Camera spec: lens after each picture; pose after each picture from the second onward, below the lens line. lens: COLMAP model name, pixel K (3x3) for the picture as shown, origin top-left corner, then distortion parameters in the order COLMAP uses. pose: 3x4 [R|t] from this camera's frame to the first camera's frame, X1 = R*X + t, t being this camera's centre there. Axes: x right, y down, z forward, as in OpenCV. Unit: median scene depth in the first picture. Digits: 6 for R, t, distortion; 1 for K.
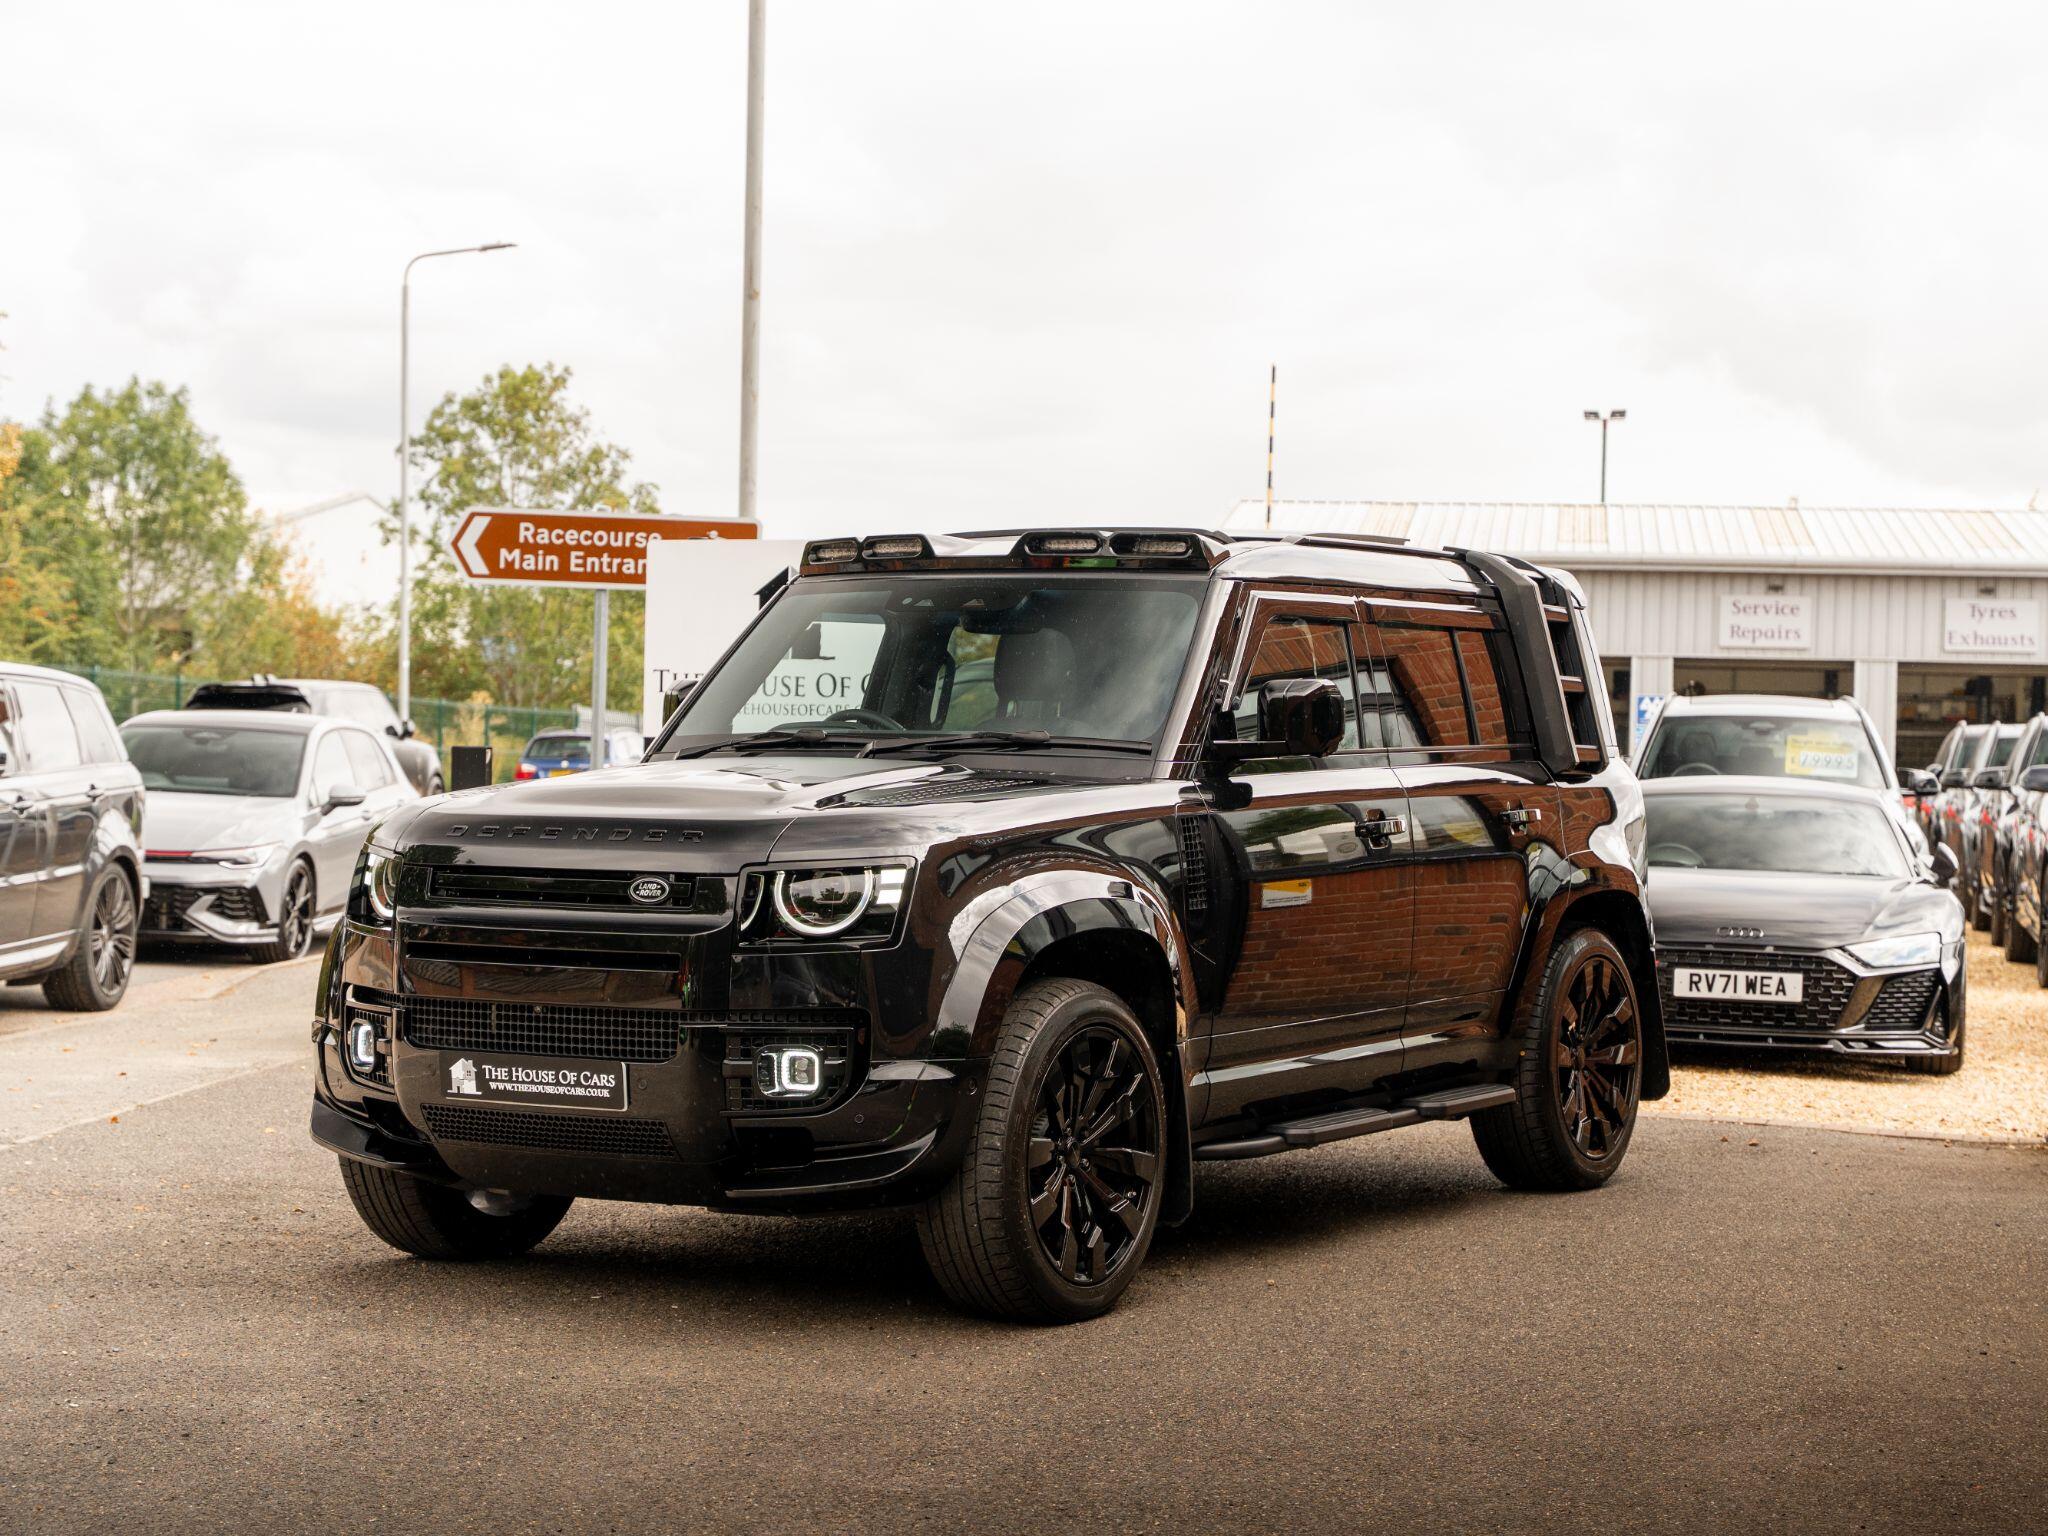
lens RADIAL K [[4020.6, 0, 983.5], [0, 4020.6, 770.3], [0, 0, 1]] dist [0.034553, 0.124798]
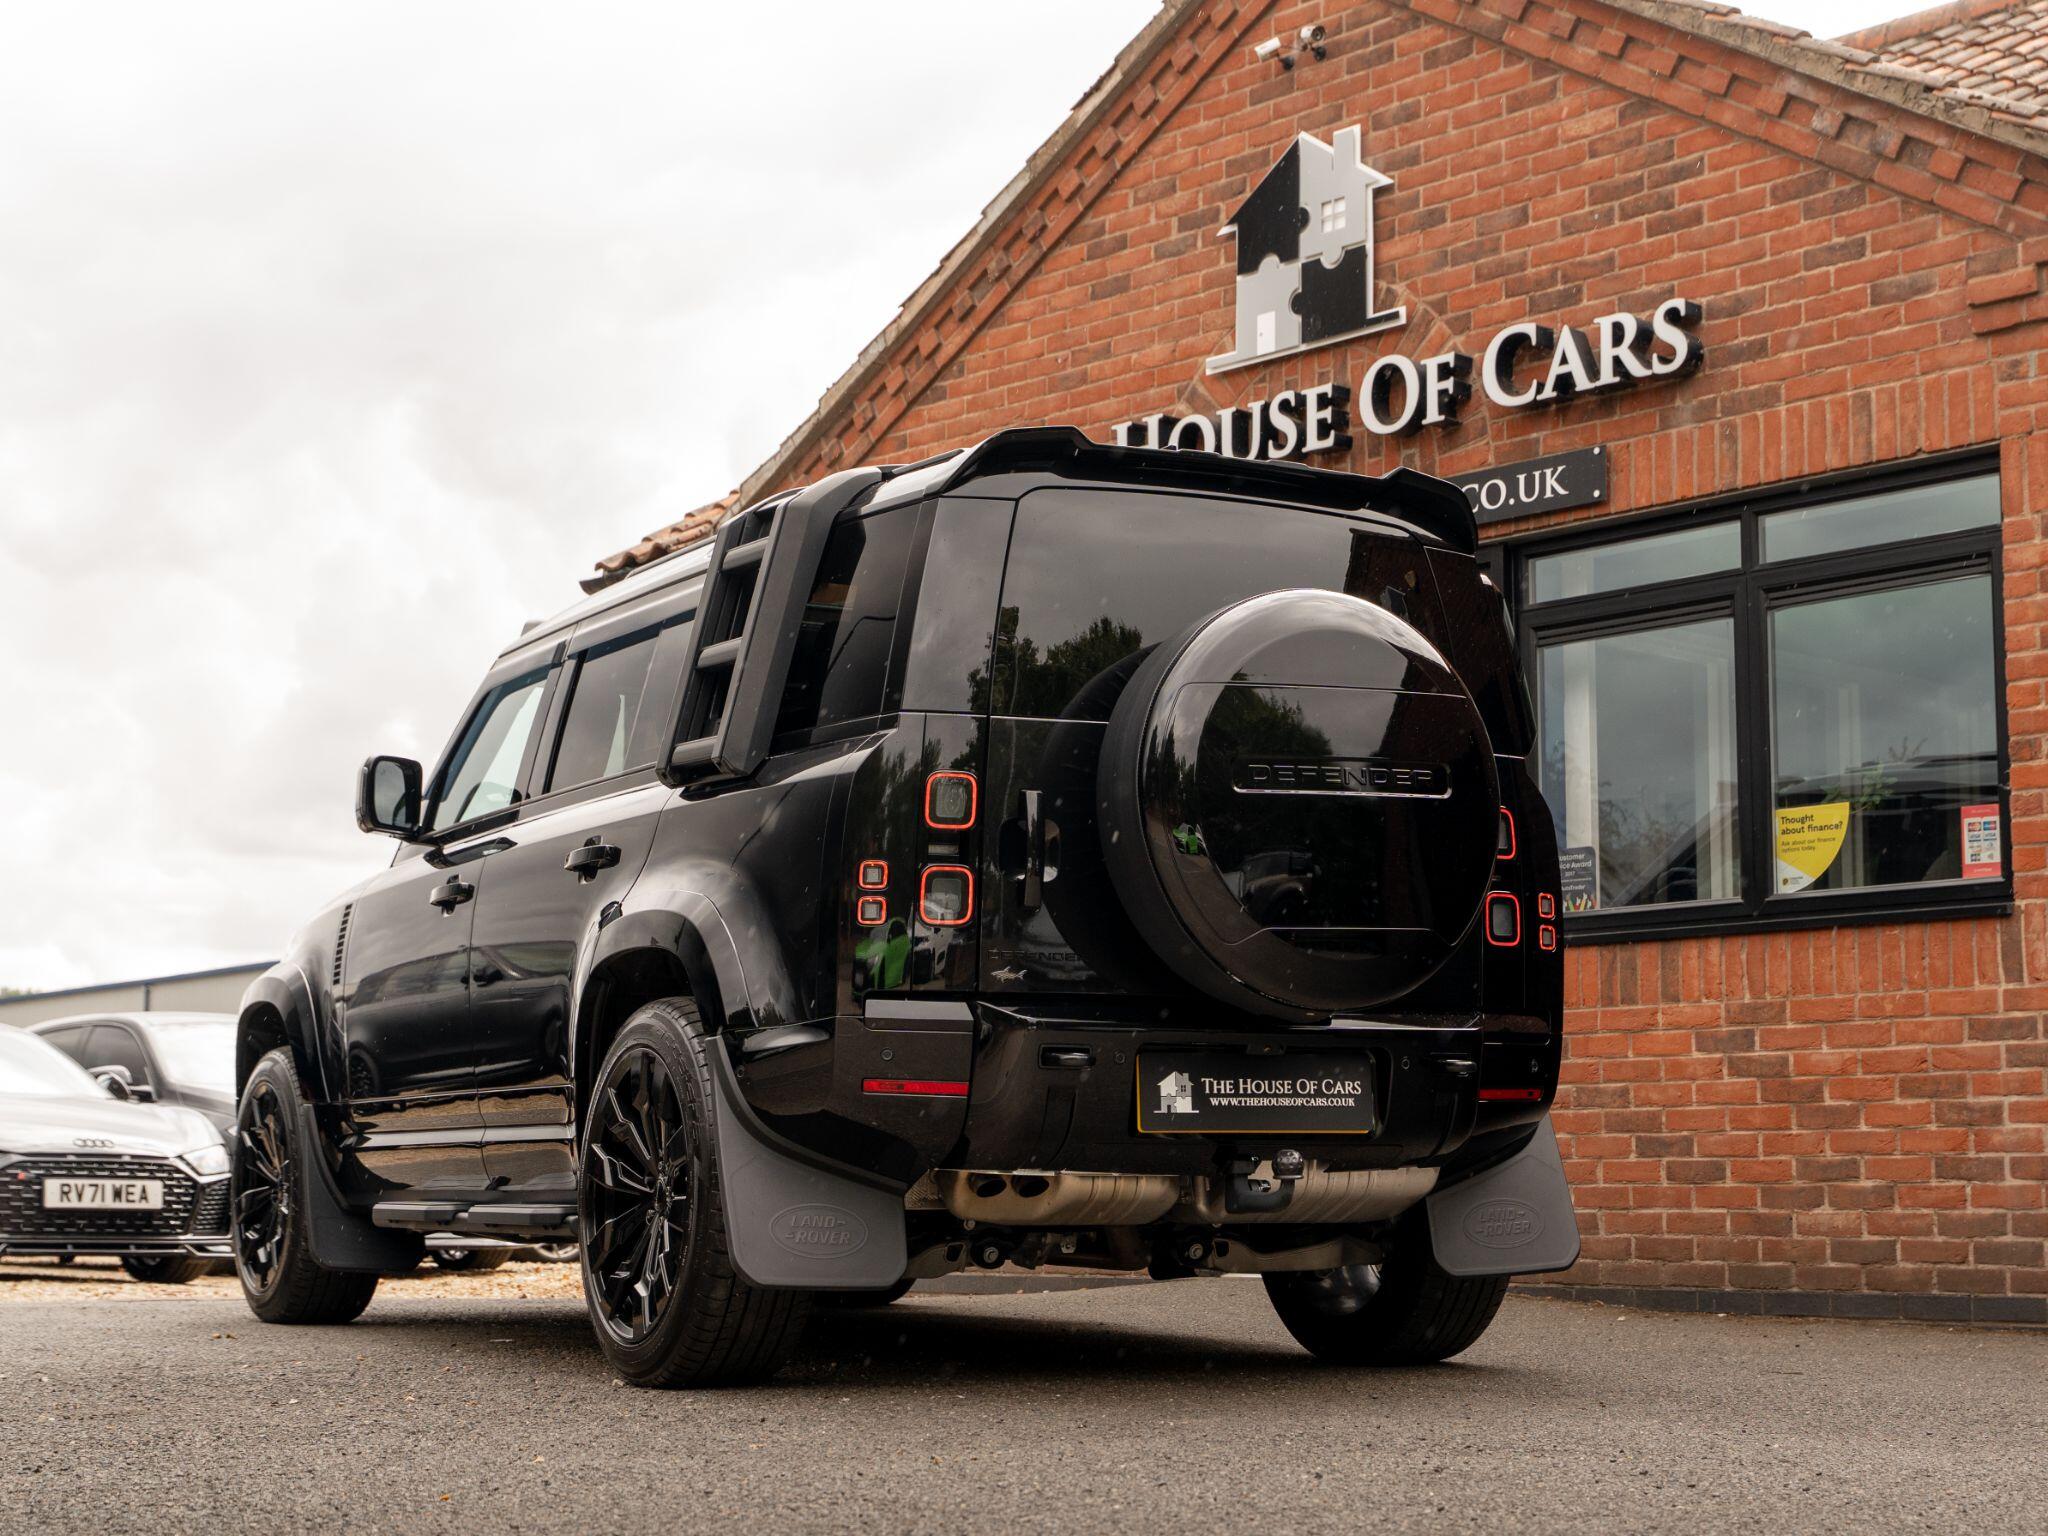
lens RADIAL K [[3198.5, 0, 1079.8], [0, 3198.5, 887.2], [0, 0, 1]] dist [0.014743, -0.021636]
pose [[0.556995, 0.058963, 0.828420, -0.479160], [0.017601, 0.996415, -0.082754, 0.065002], [-0.830329, 0.060674, 0.553960, 0.471581]]
